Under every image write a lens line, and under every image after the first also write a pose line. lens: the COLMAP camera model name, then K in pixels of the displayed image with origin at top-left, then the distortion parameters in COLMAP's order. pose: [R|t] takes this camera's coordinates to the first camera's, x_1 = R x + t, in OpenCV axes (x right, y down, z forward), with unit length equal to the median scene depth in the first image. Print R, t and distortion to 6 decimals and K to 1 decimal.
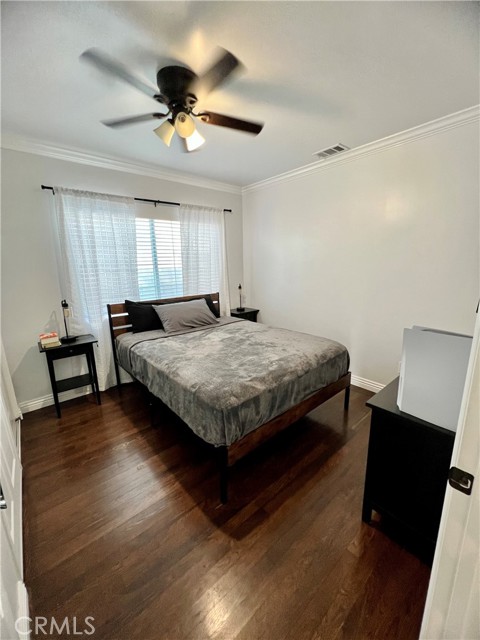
lens RADIAL K [[261.6, 0, 240.0], [0, 261.6, 320.0], [0, 0, 1]] dist [0.000049, -0.000005]
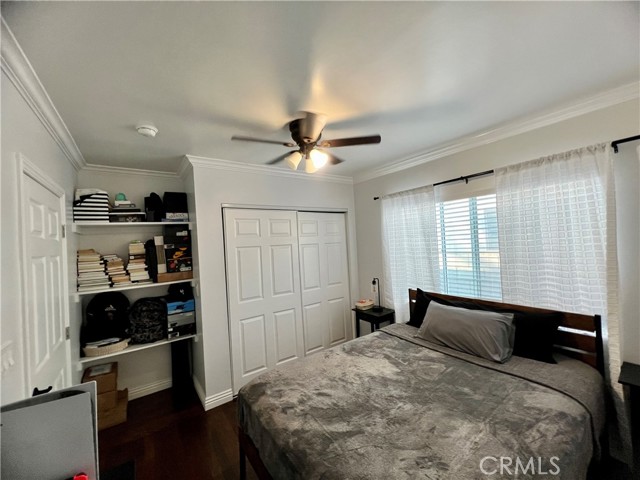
lens RADIAL K [[255.7, 0, 320.0], [0, 255.7, 240.0], [0, 0, 1]] dist [-0.000361, -0.000069]
pose [[-0.075883, 0.010252, -0.997064, 0.535122], [-0.172617, 0.984714, 0.023262, -0.212361], [0.982062, 0.173876, -0.072953, 0.679580]]
